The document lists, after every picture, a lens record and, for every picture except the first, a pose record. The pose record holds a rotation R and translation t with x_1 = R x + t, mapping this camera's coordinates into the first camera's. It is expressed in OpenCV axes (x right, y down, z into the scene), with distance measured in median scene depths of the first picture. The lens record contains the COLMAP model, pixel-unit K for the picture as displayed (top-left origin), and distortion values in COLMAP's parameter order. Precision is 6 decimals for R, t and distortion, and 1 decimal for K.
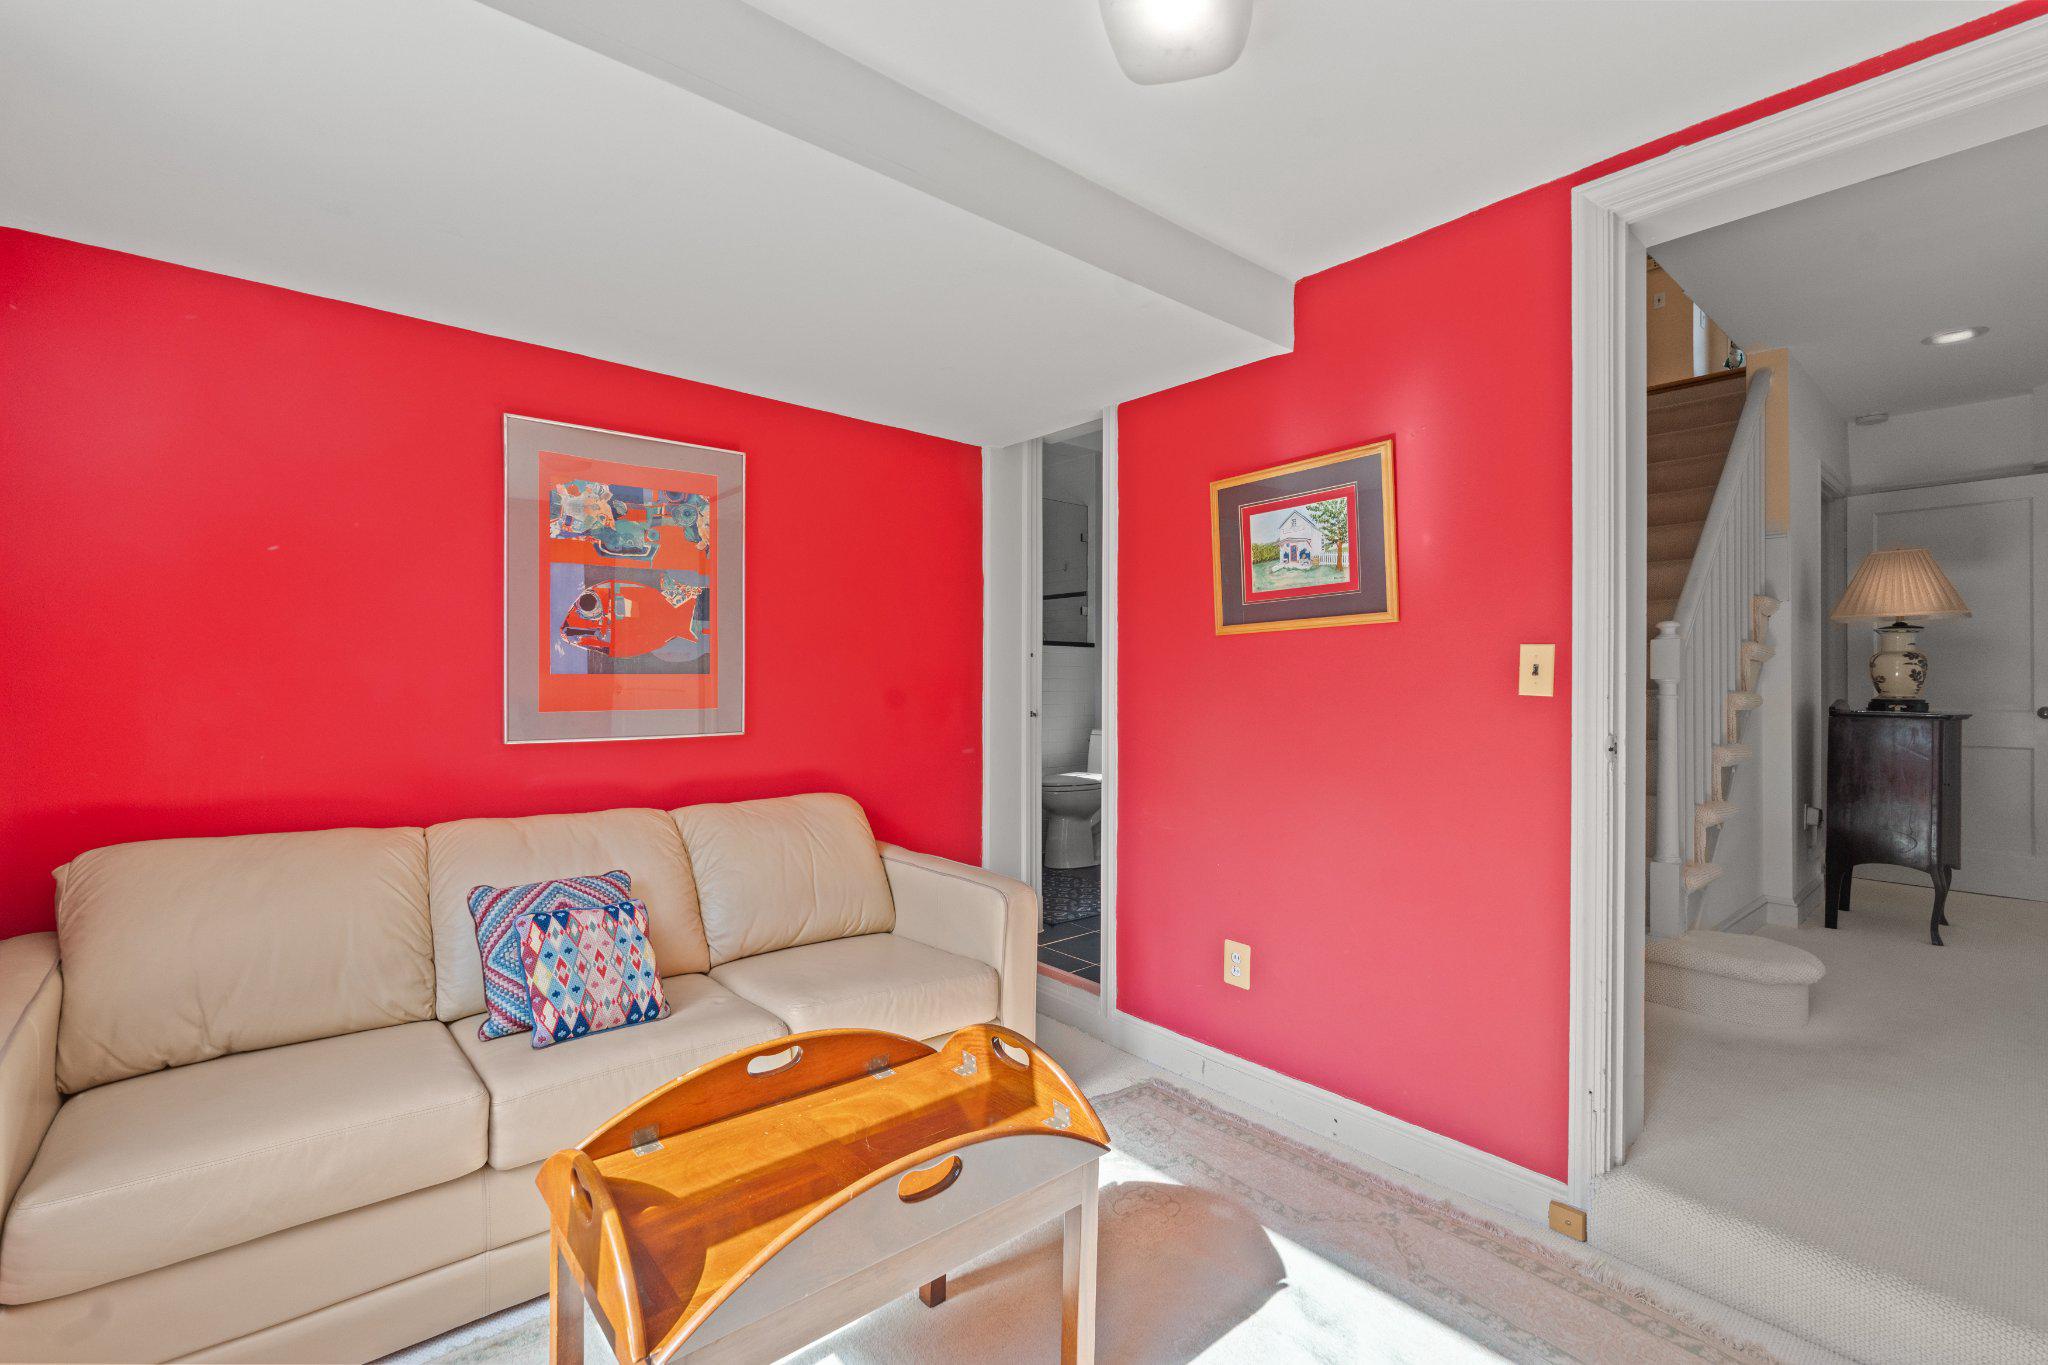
lens RADIAL K [[910.7, 0, 1015.9], [0, 910.7, 683.3], [0, 0, 1]] dist [-0.003239, 0.001068]
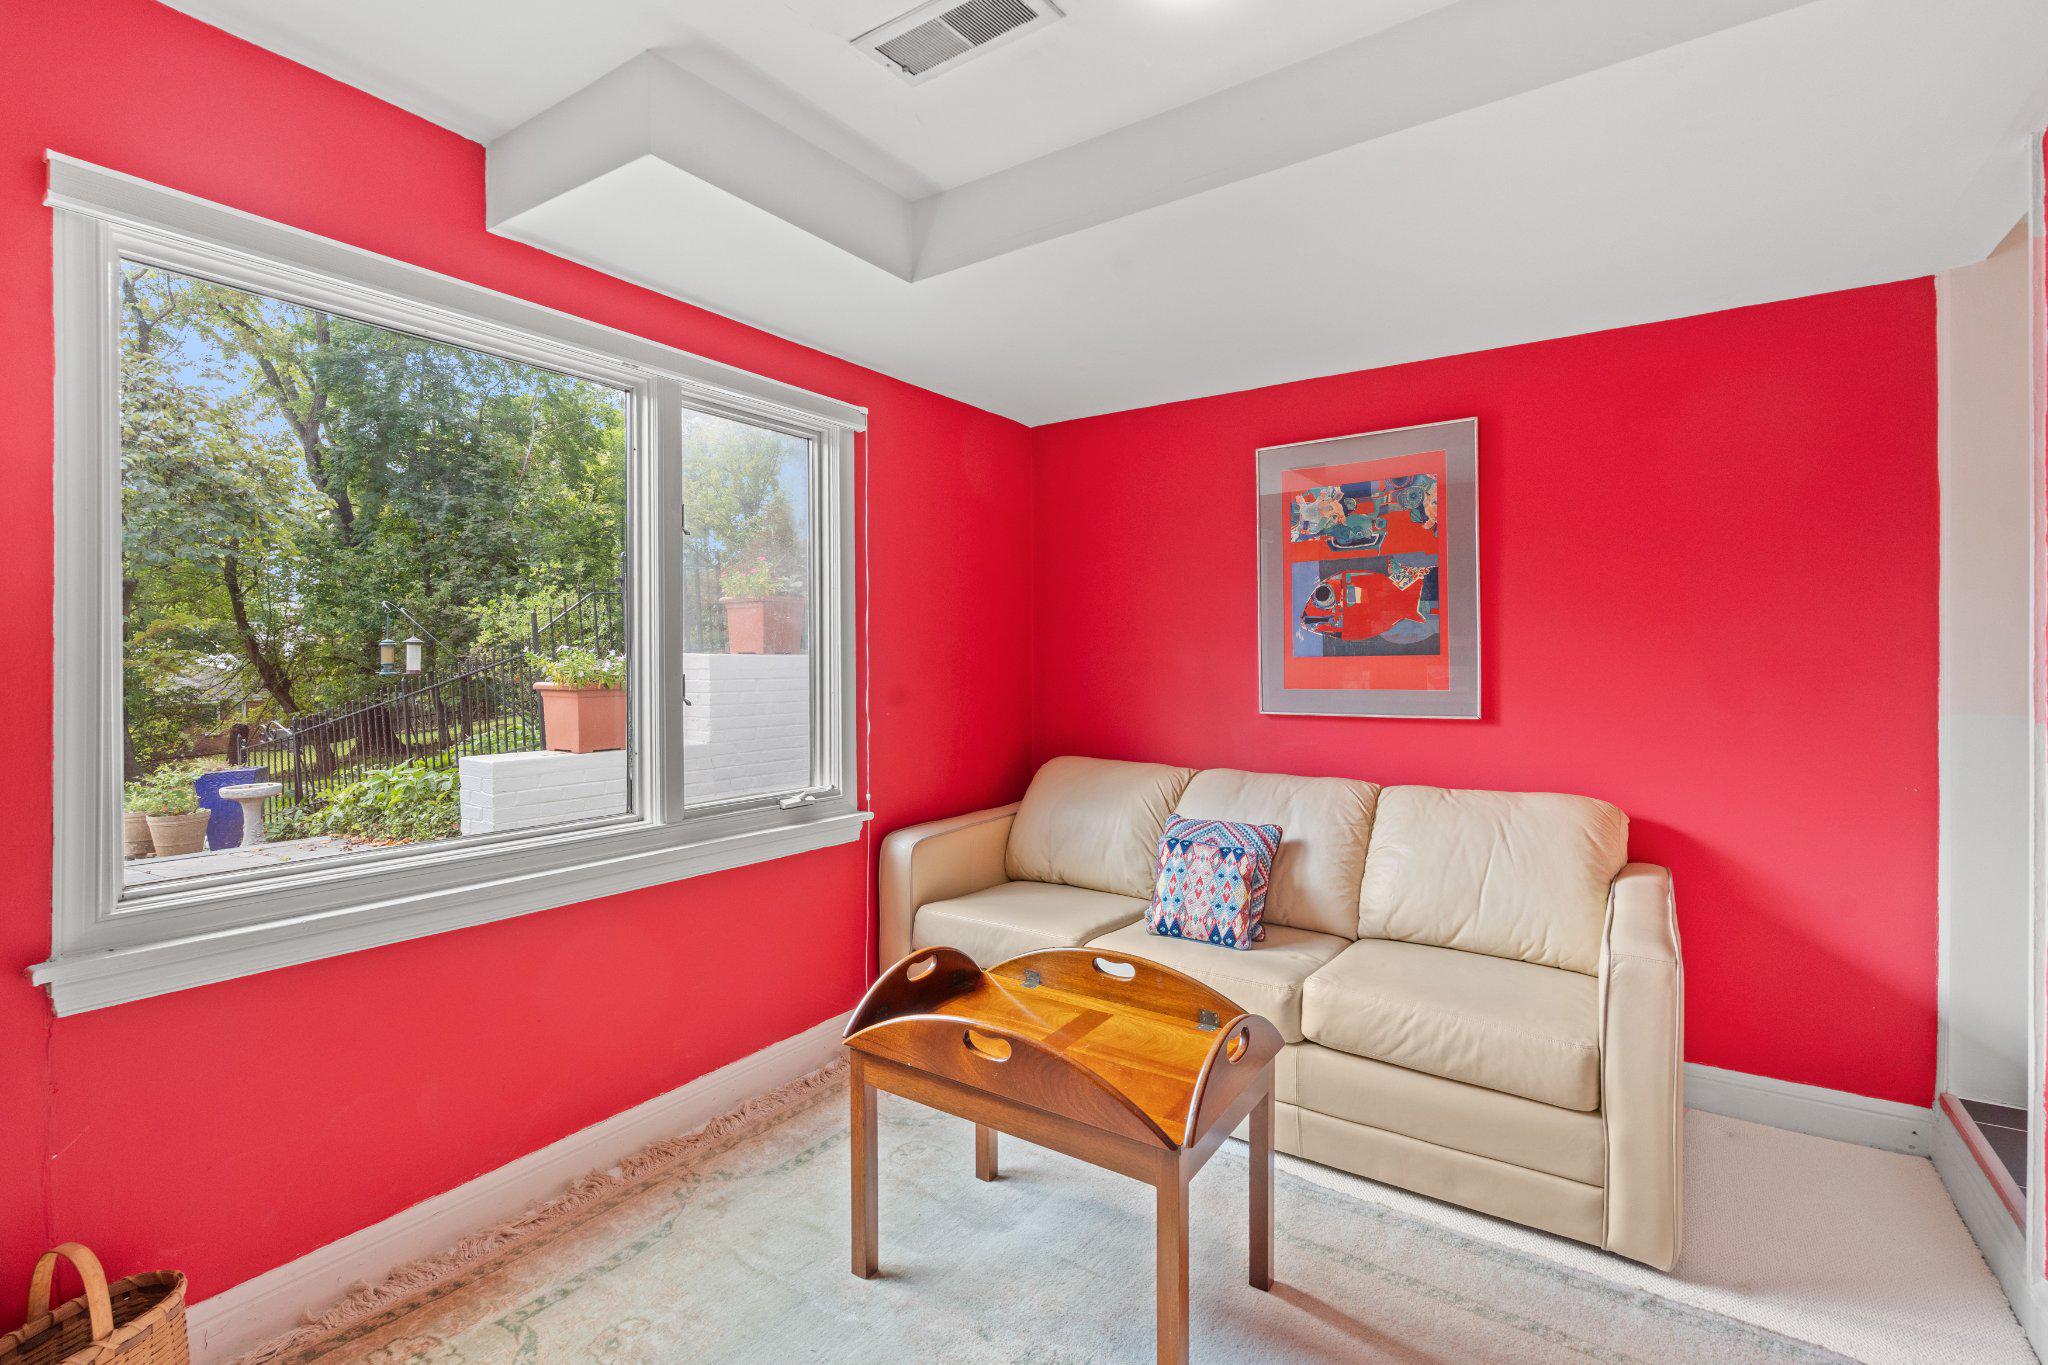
lens RADIAL K [[910.7, 0, 1017.3], [0, 910.7, 678.6], [0, 0, 1]] dist [-0.003239, 0.001068]
pose [[0.262813, 0.009766, -0.964797, 0.533571], [0.002077, 0.999941, 0.010688, 0.004498], [0.964844, -0.004813, 0.262778, 0.333644]]
